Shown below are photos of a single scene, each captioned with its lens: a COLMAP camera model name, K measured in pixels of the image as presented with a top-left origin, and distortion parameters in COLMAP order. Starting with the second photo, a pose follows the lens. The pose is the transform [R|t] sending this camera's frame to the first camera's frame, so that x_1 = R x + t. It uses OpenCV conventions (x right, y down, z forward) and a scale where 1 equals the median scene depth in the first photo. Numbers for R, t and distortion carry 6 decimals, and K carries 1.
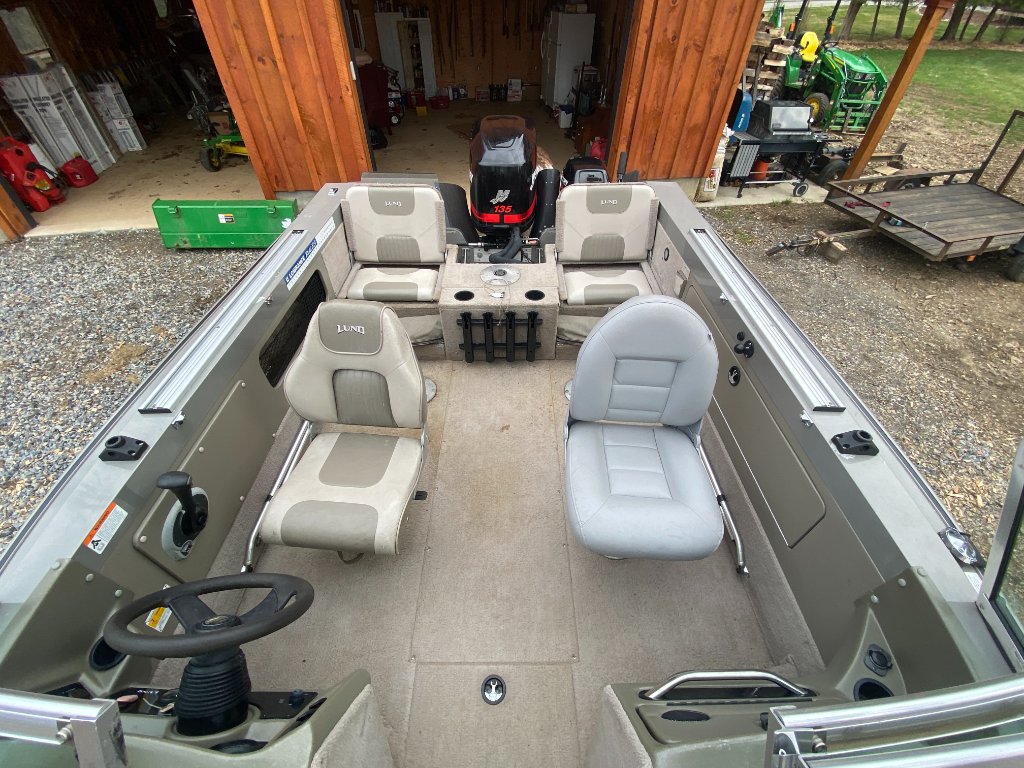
lens RADIAL K [[404.0, 0, 512.0], [0, 404.0, 384.0], [0, 0, 1]] dist [0.017516, -0.016013]
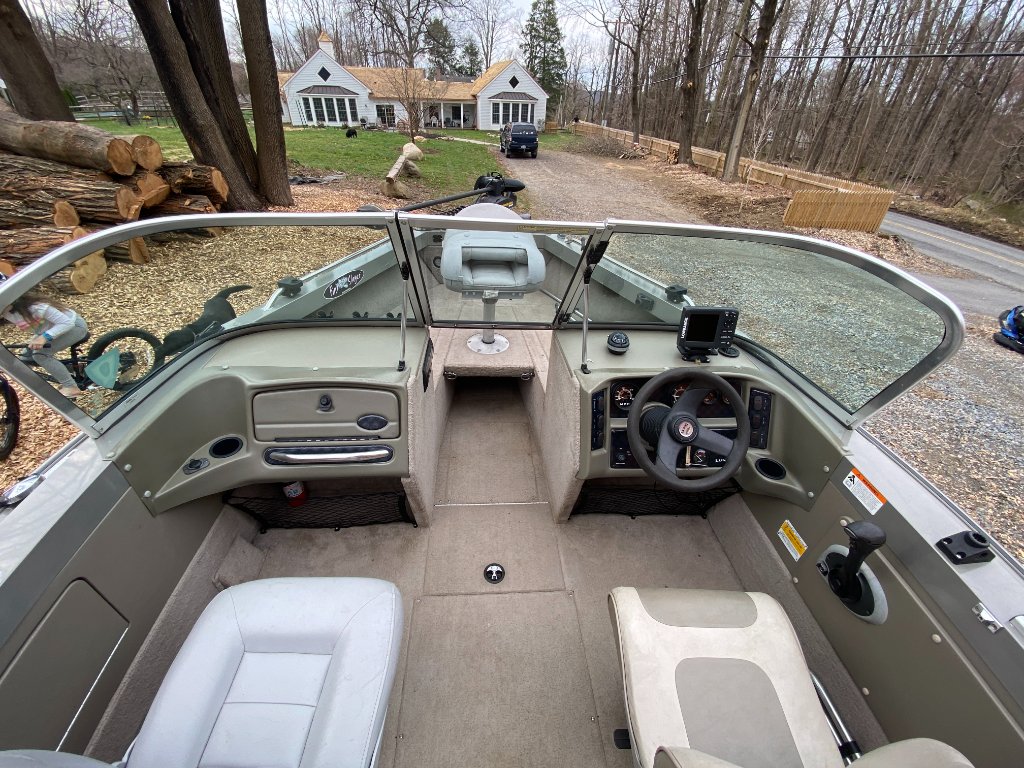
lens RADIAL K [[404.0, 0, 512.0], [0, 404.0, 384.0], [0, 0, 1]] dist [0.017516, -0.016013]
pose [[-0.997793, 0.003291, -0.066327, -0.024719], [-0.064952, 0.159690, 0.985028, -0.600505], [0.013834, 0.987162, -0.159124, 0.797492]]
